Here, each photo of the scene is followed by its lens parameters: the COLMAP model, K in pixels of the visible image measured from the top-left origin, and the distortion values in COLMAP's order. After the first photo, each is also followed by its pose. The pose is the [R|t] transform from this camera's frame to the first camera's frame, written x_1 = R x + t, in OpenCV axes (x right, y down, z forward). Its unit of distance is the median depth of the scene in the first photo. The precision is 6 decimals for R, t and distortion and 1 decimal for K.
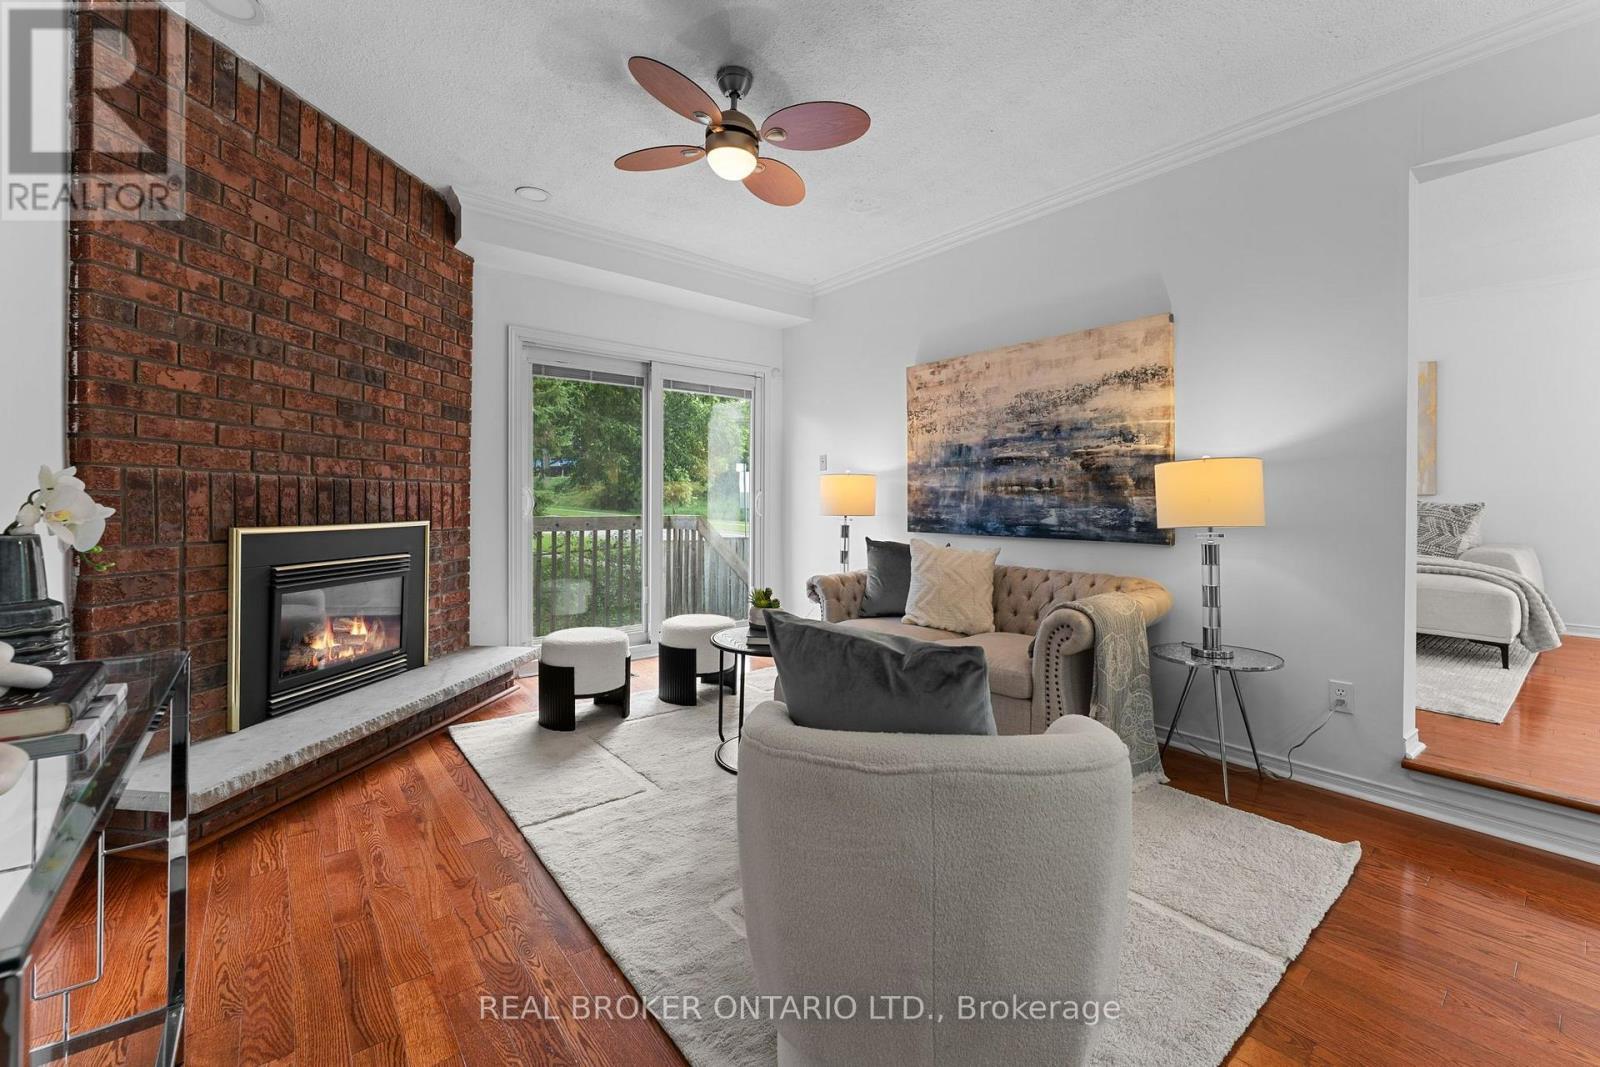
lens RADIAL K [[656.7, 0, 802.4], [0, 656.7, 503.0], [0, 0, 1]] dist [-0.000473, -0.000097]
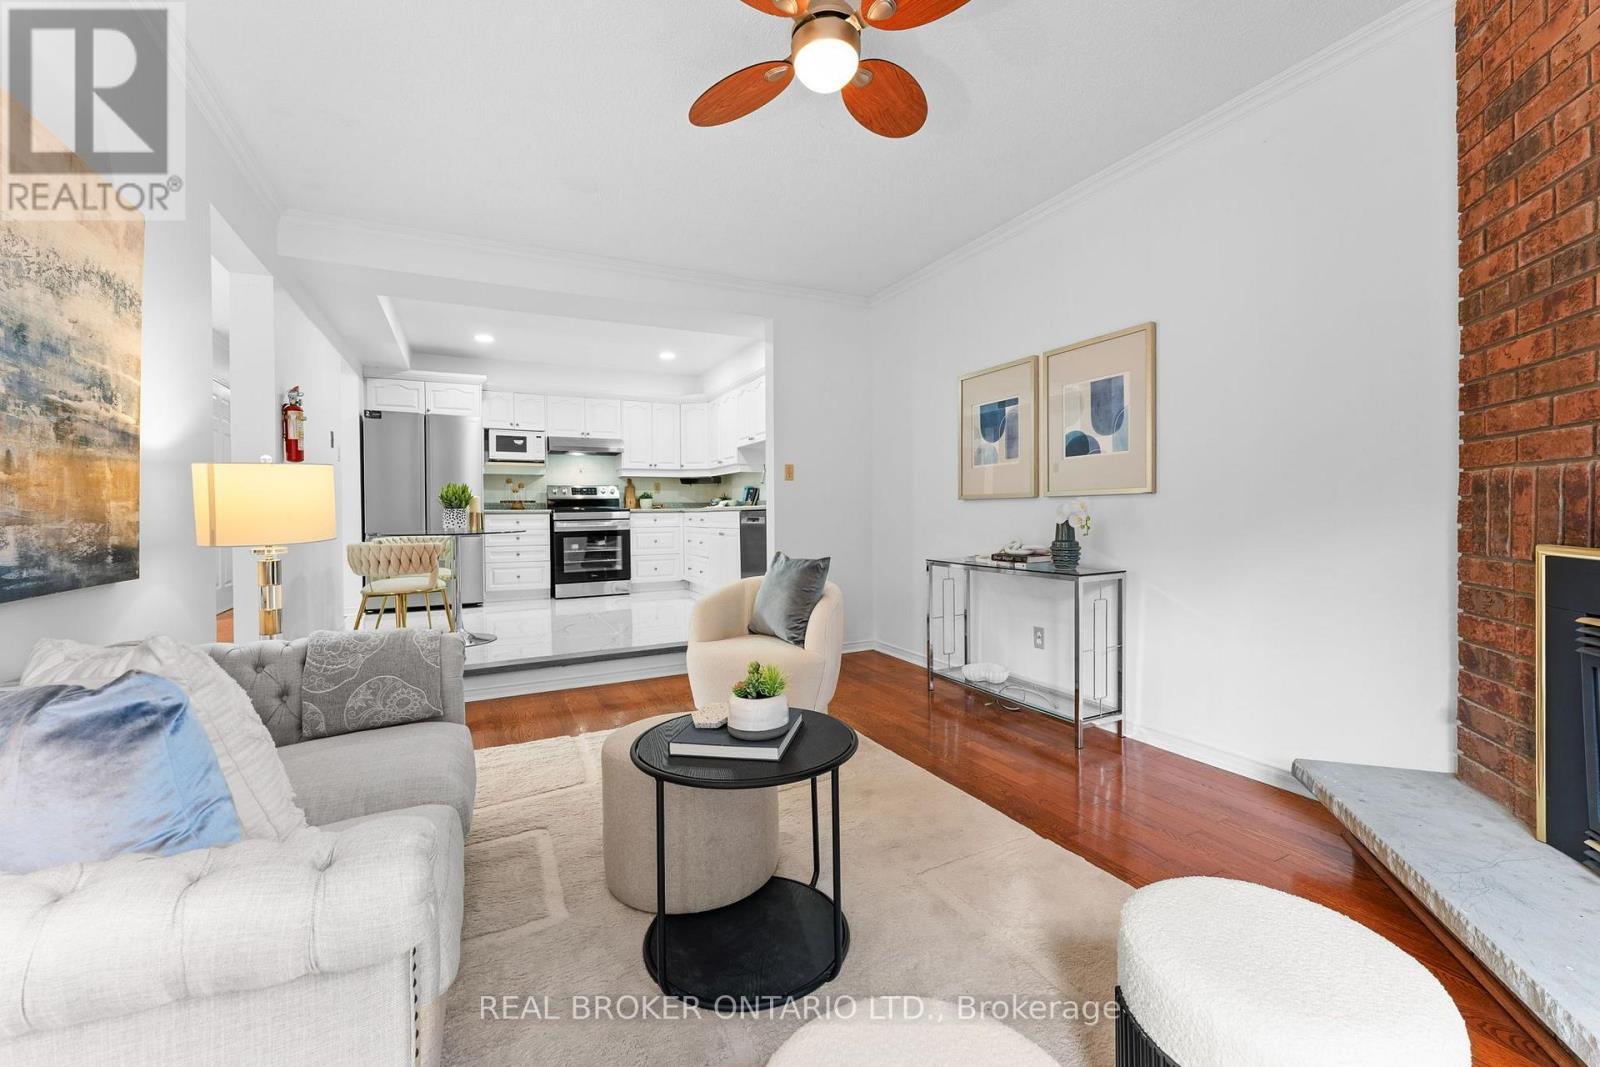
lens RADIAL K [[649.0, 0, 802.1], [0, 649.0, 515.4], [0, 0, 1]] dist [0.000130, 0.000034]
pose [[-0.978240, 0.001345, 0.207471, -0.217552], [0.002698, 0.999977, 0.006238, 0.000788], [-0.207458, 0.006662, -0.978221, 1.613332]]
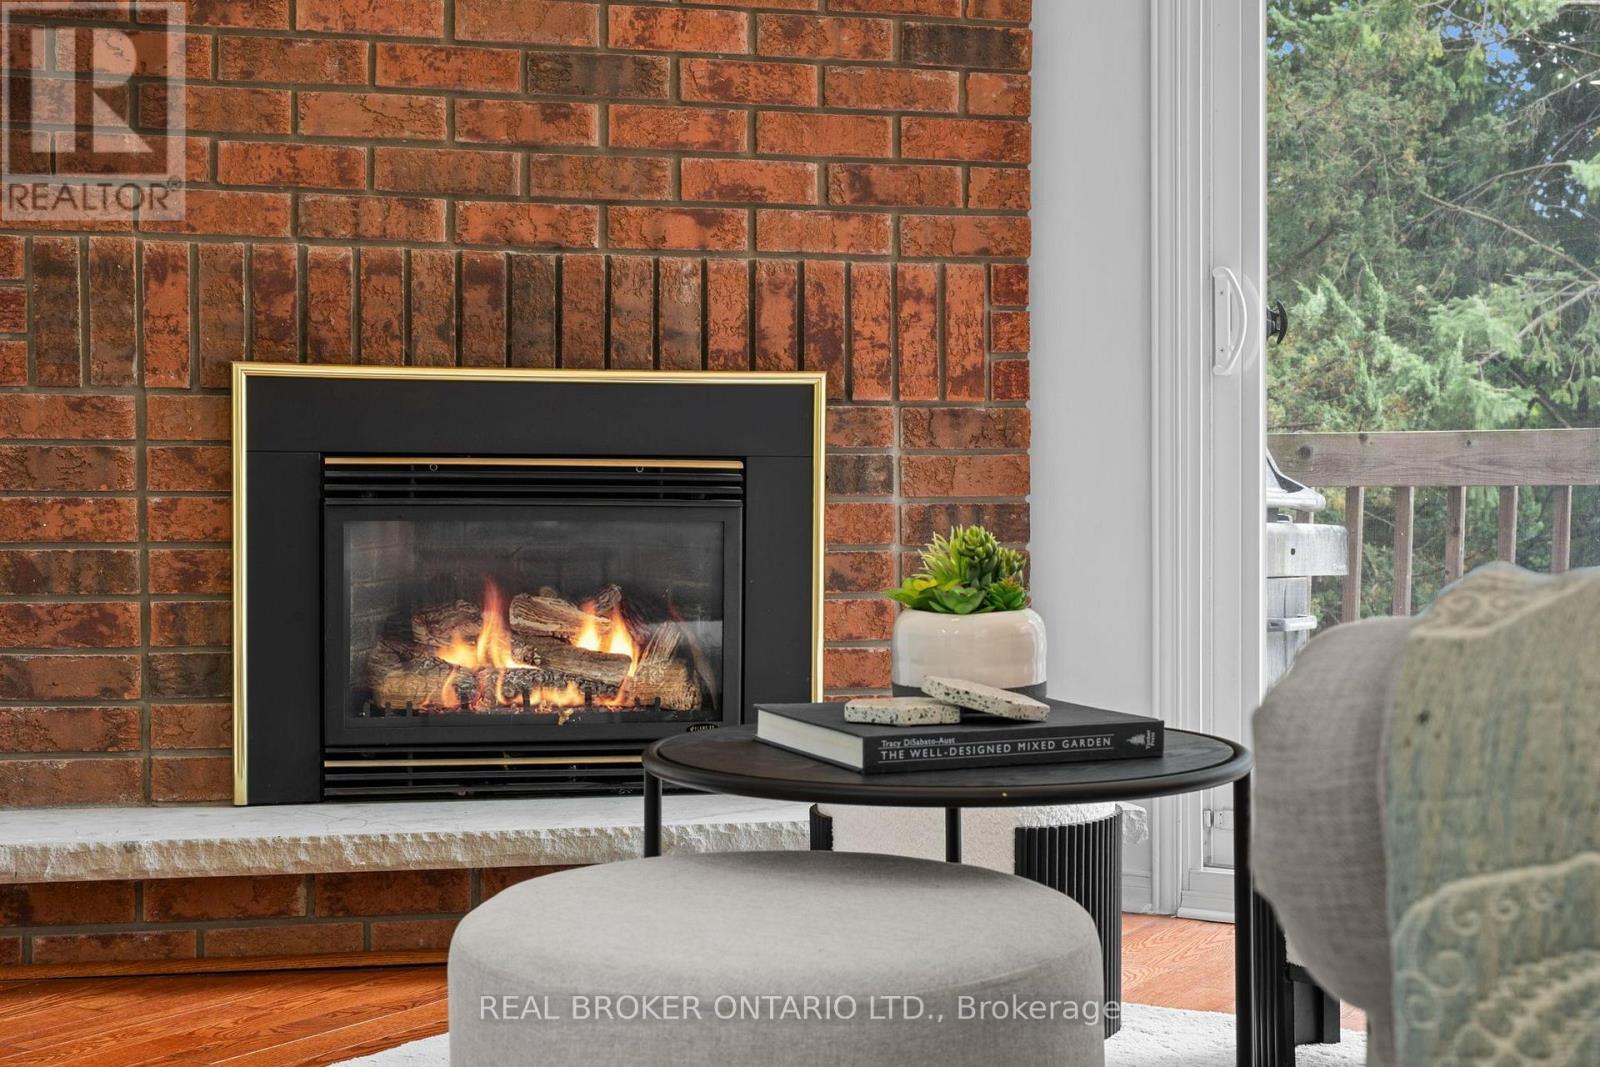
lens RADIAL K [[2278.7, 0, 795.5], [0, 2278.7, 587.3], [0, 0, 1]] dist [-0.012283, 0.049659]
pose [[0.353080, 0.021890, -0.935337, 0.674735], [0.000400, 0.999723, 0.023548, 0.139908], [0.935593, -0.008689, 0.352973, 0.709255]]
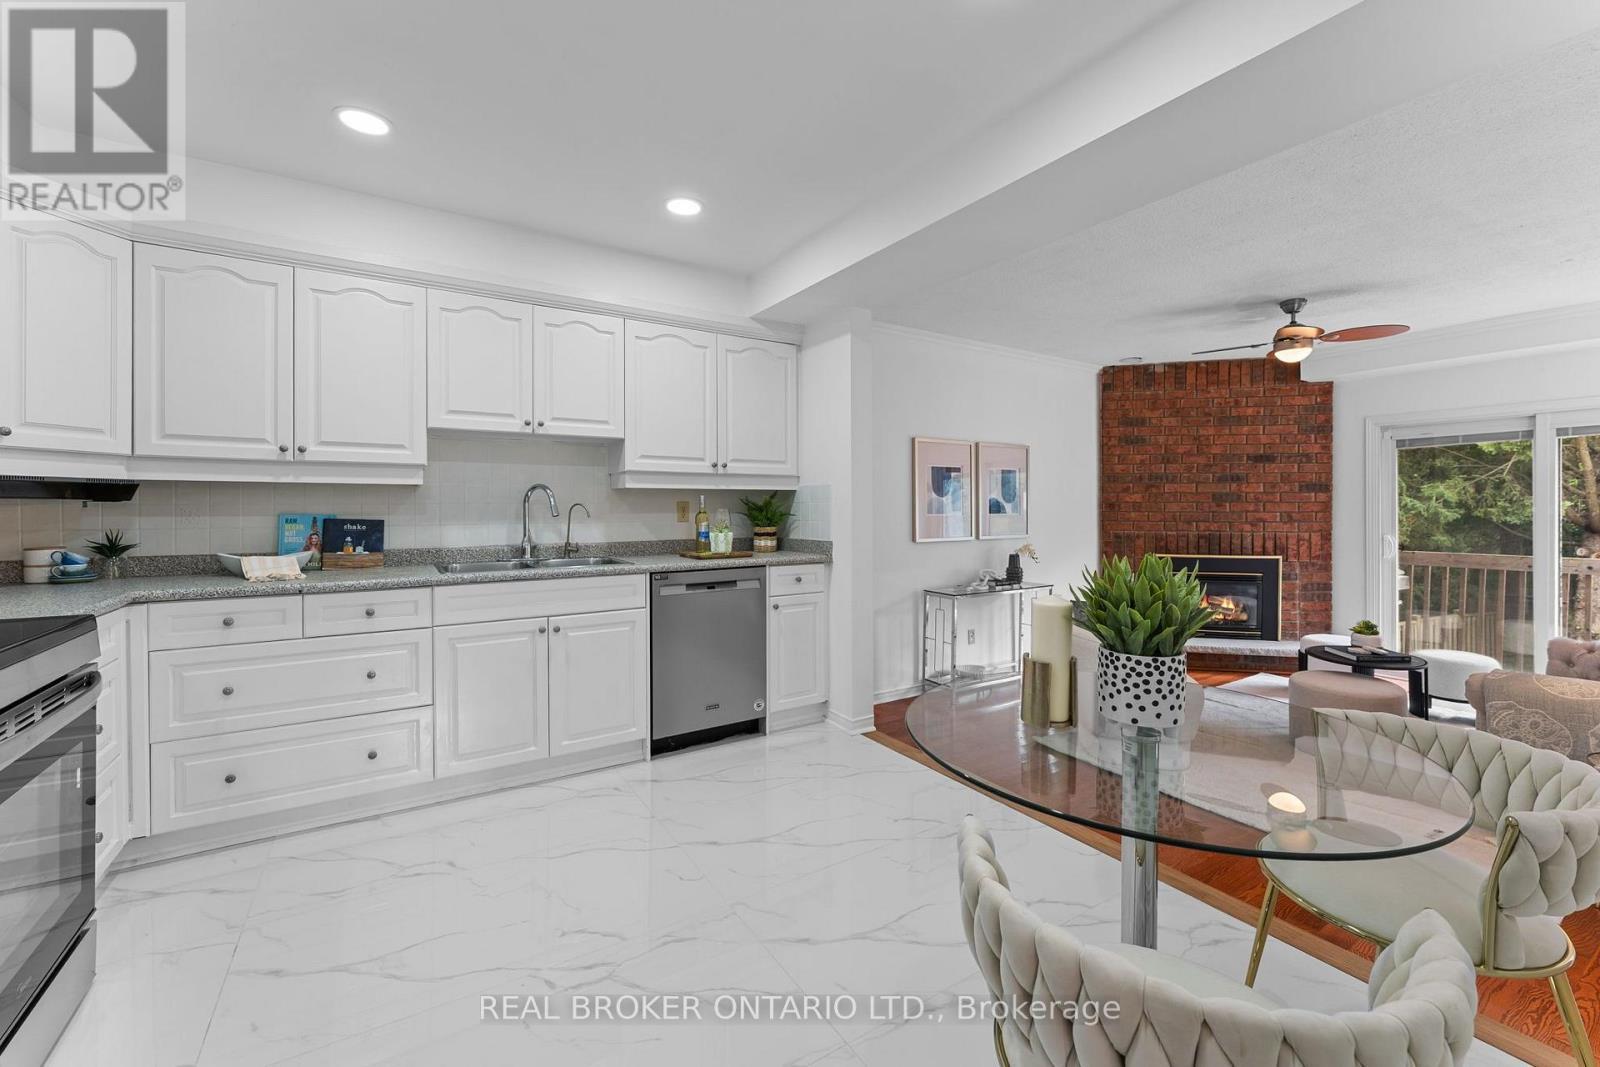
lens RADIAL K [[649.0, 0, 802.1], [0, 649.0, 515.4], [0, 0, 1]] dist [0.000130, 0.000034]
pose [[-0.108977, 0.004818, -0.994033, 1.526946], [0.001287, 0.999988, 0.004706, -0.107741], [0.994043, -0.000766, -0.108982, -0.050866]]
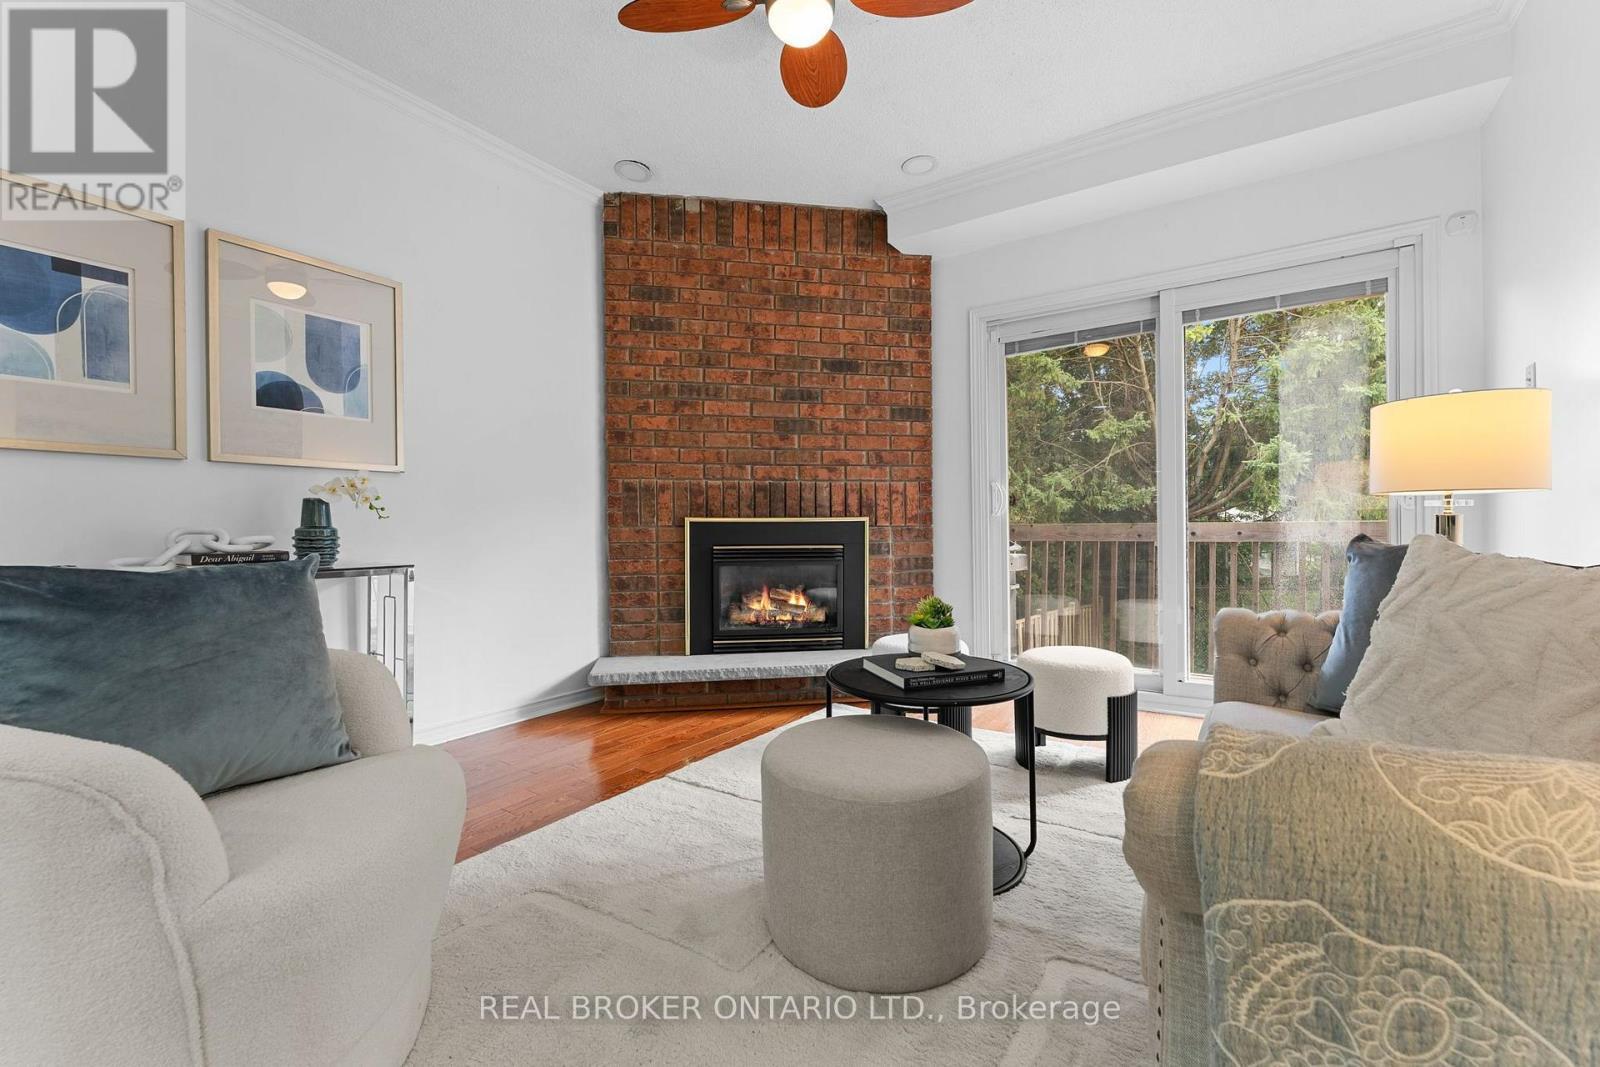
lens RADIAL K [[670.0, 0, 800.0], [0, 670.0, 533.5], [0, 0, 1]] dist [-0.000523, -0.000221]
pose [[0.293529, -0.003065, -0.955945, 0.576751], [0.007223, 0.999973, -0.000988, 0.068920], [0.955923, -0.006615, 0.293544, 0.708503]]
